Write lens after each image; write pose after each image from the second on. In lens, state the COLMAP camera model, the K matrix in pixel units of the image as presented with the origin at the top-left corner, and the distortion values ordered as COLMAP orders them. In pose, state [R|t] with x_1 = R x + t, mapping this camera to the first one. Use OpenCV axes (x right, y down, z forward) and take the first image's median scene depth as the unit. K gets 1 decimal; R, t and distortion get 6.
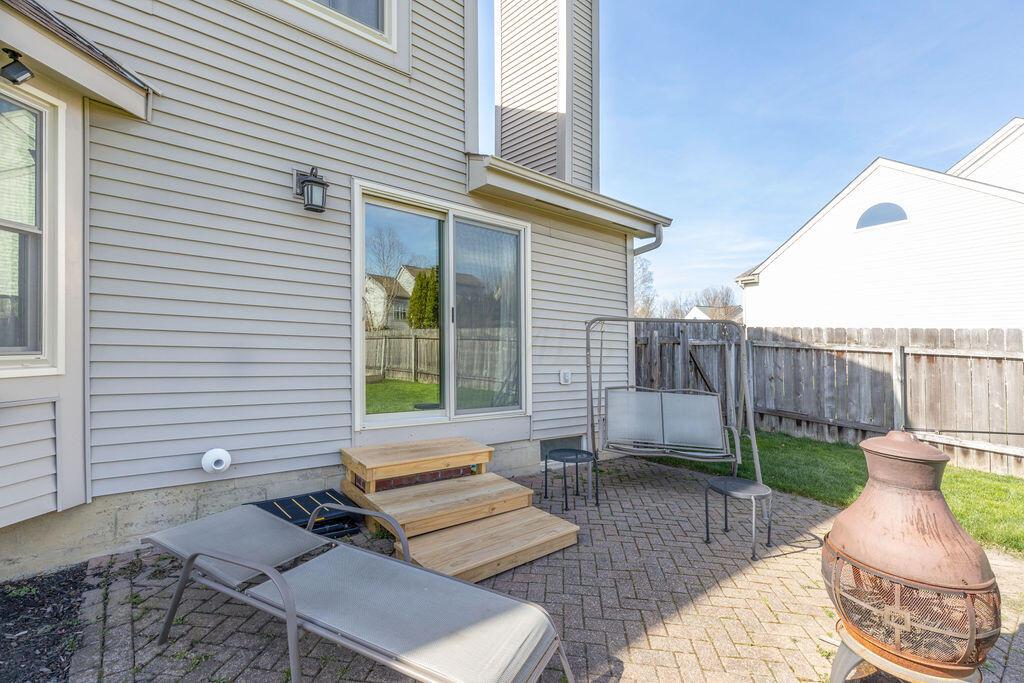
lens RADIAL K [[491.6, 0, 511.2], [0, 491.6, 361.1], [0, 0, 1]] dist [0.013374, 0.000036]
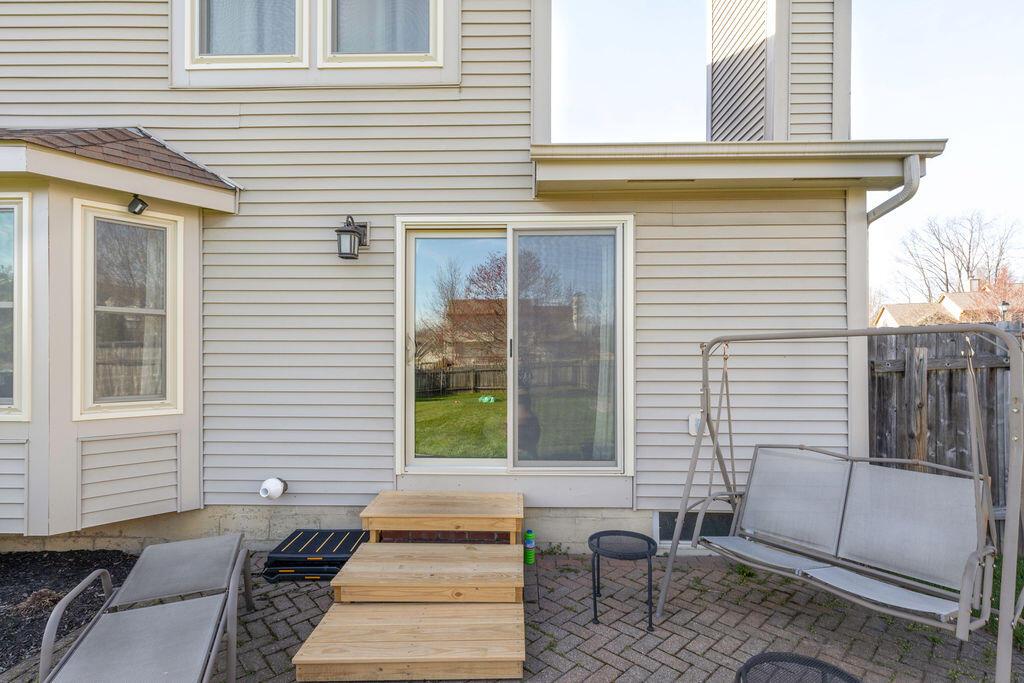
lens RADIAL K [[486.8, 0, 512.0], [0, 486.8, 392.7], [0, 0, 1]] dist [0.004531, -0.000080]
pose [[0.746884, 0.001602, -0.664953, 0.458992], [0.005541, 0.999947, 0.008633, -0.025478], [0.664932, -0.010132, 0.746835, 0.395975]]
